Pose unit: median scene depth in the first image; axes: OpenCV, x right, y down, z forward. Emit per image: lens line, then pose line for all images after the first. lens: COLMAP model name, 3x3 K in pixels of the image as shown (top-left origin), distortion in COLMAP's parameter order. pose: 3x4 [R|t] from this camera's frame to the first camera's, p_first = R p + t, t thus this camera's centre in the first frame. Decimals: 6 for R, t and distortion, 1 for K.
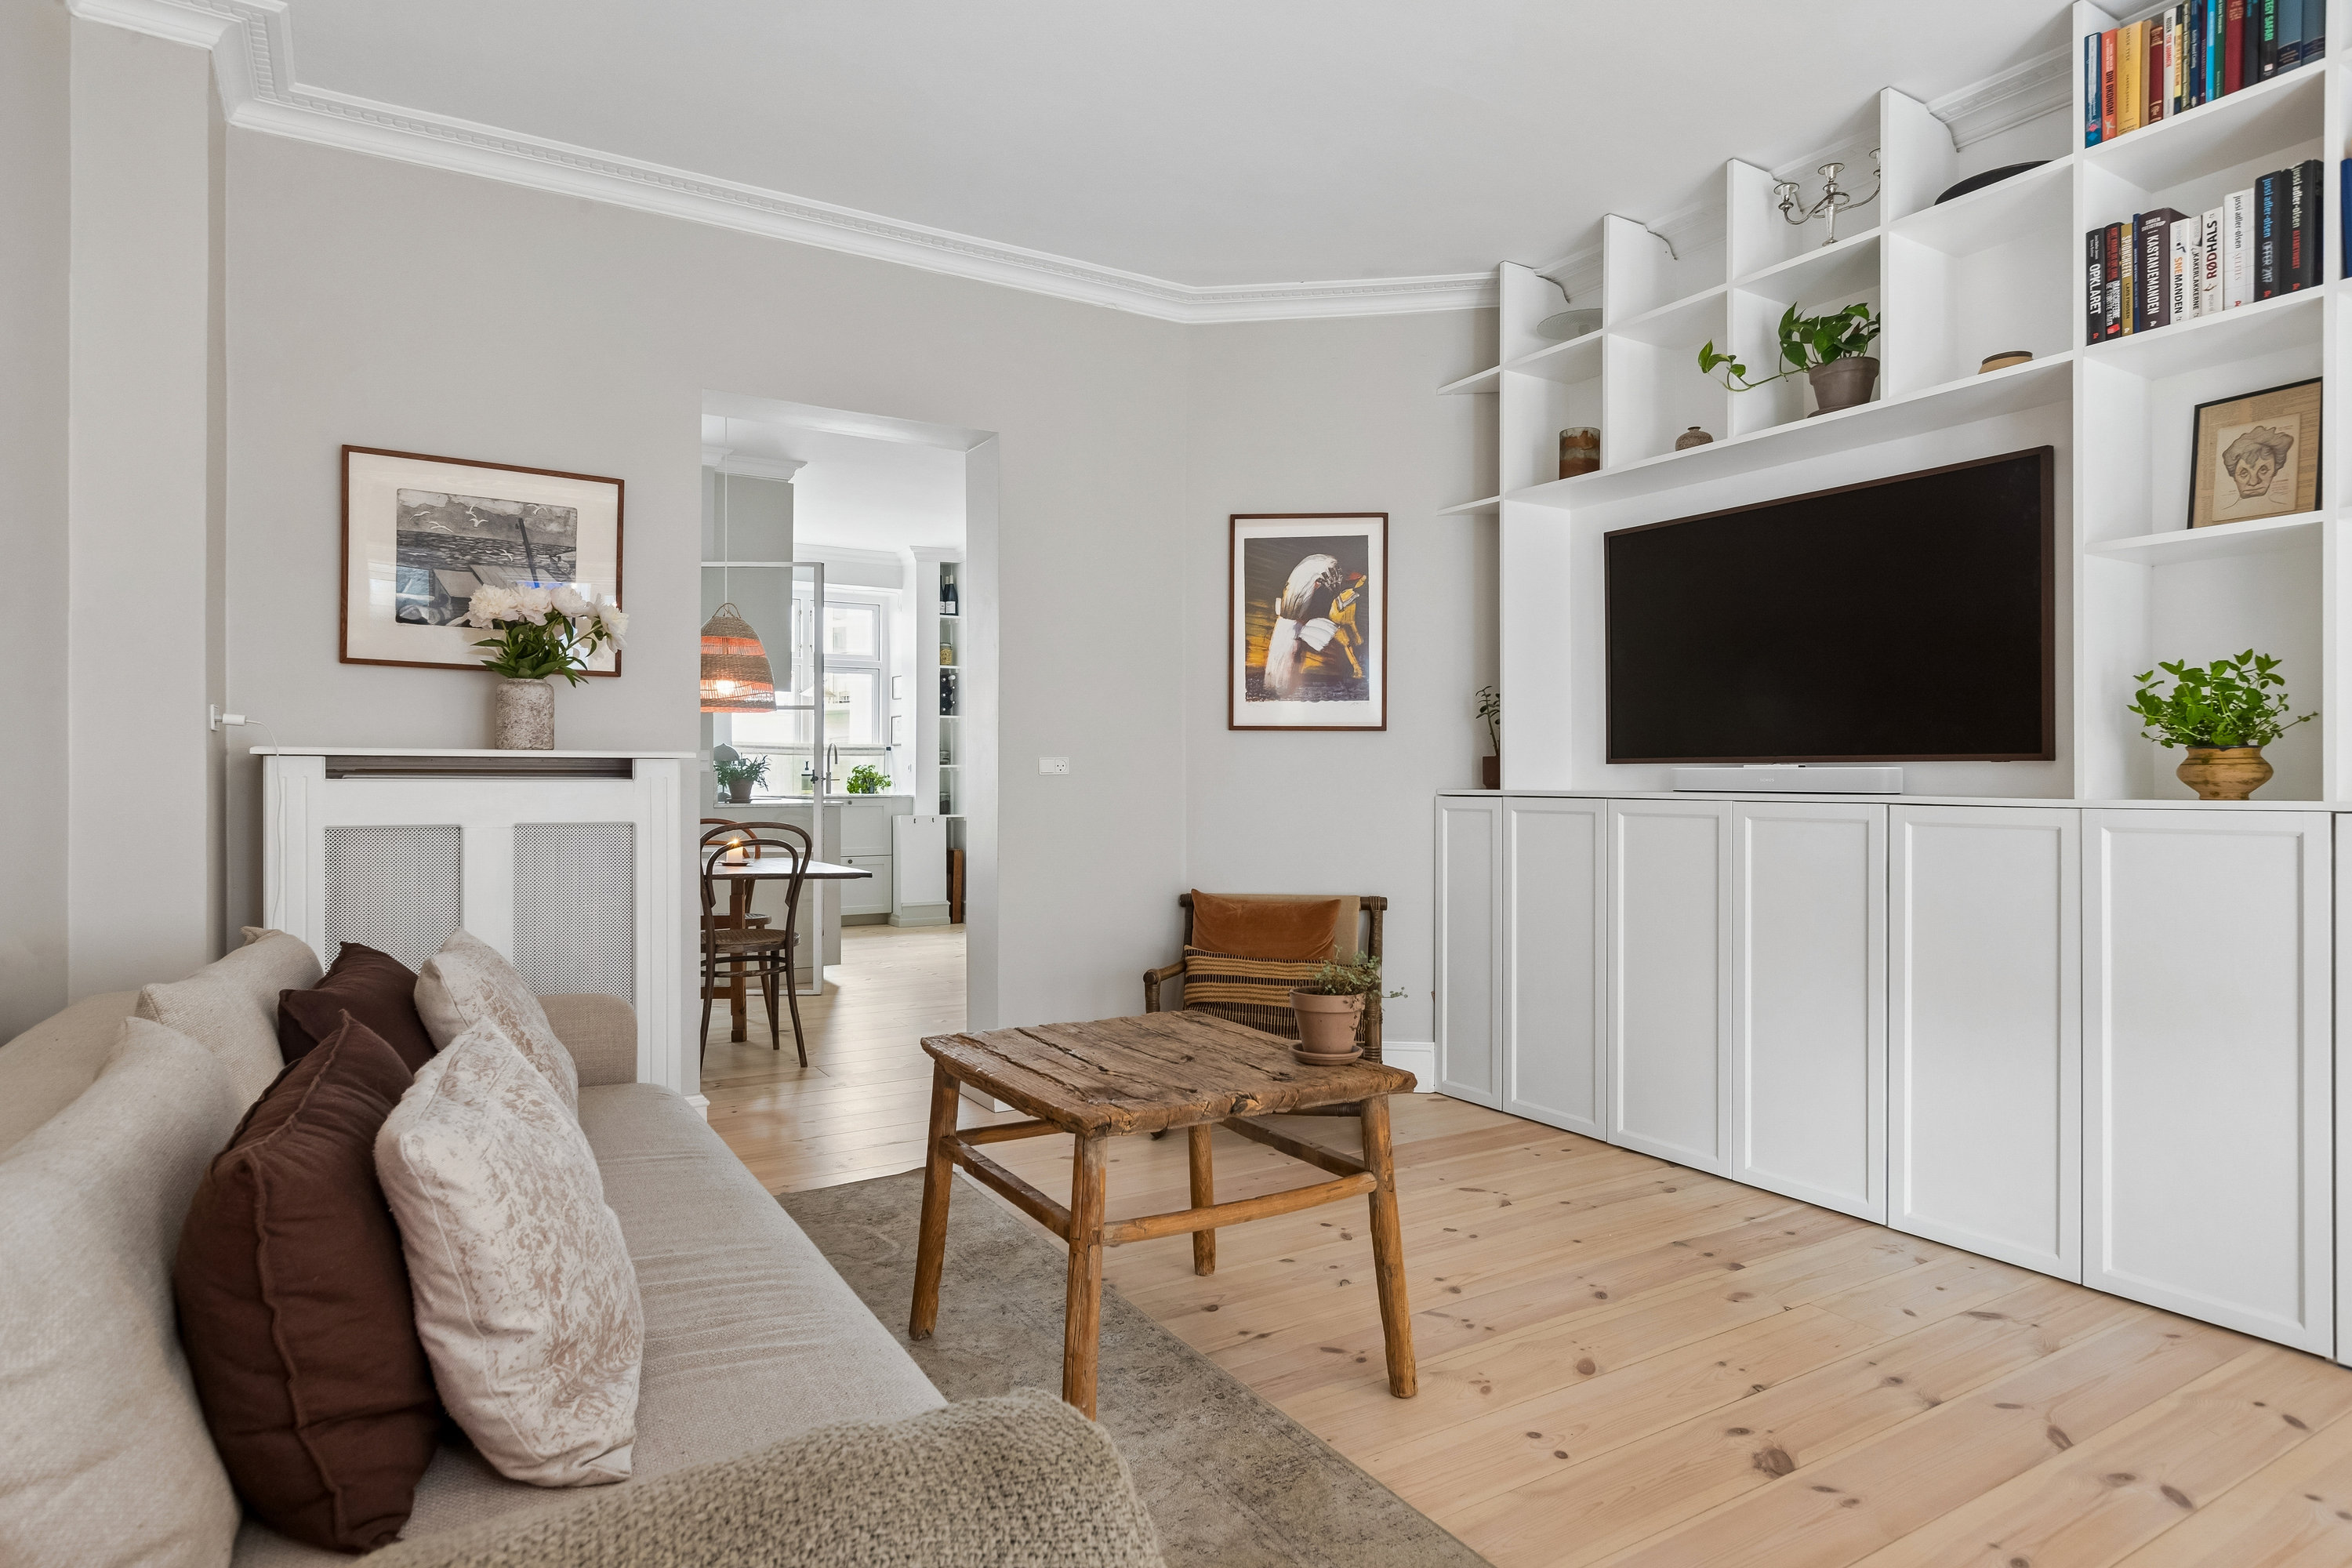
lens RADIAL K [[1305.4, 0, 1170.4], [0, 1305.4, 772.1], [0, 0, 1]] dist [0.003403, -0.004214]
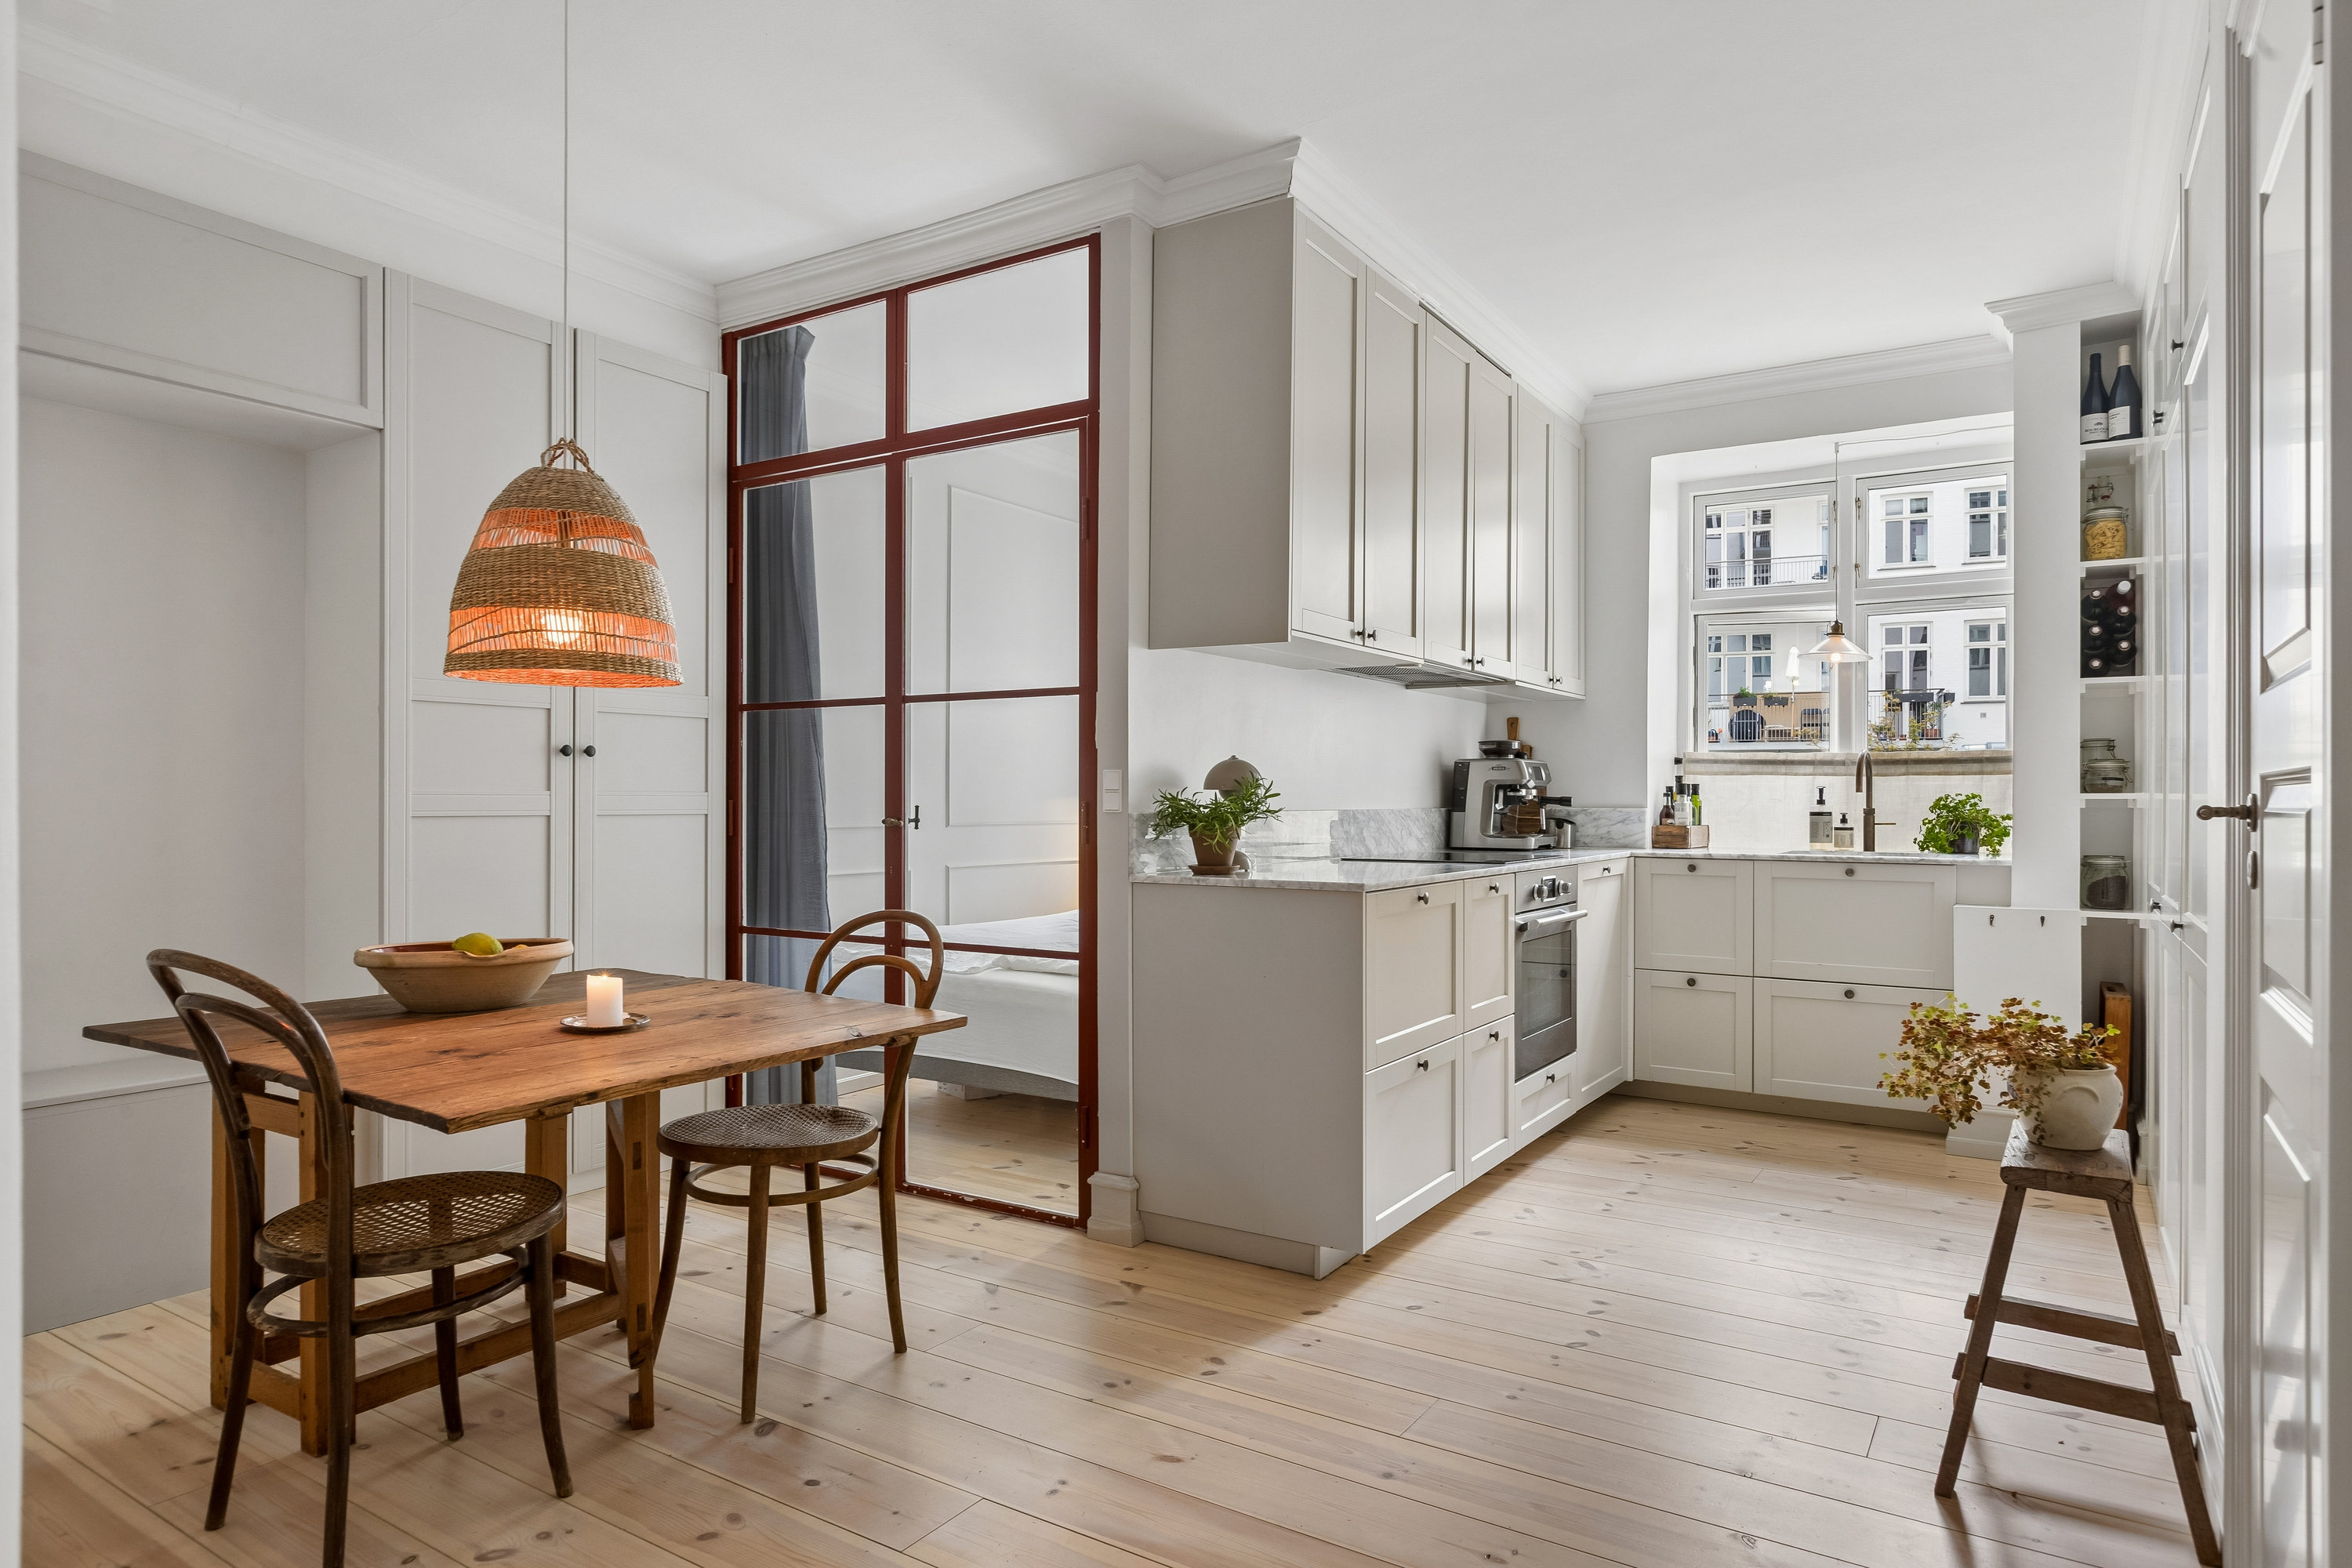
lens RADIAL K [[1356.8, 0, 1161.2], [0, 1356.8, 798.6], [0, 0, 1]] dist [-0.005077, 0.000926]
pose [[0.443895, -0.003396, -0.896072, 0.188515], [0.000644, 0.999994, -0.003471, -0.005361], [0.896078, 0.000964, 0.443895, 1.134065]]
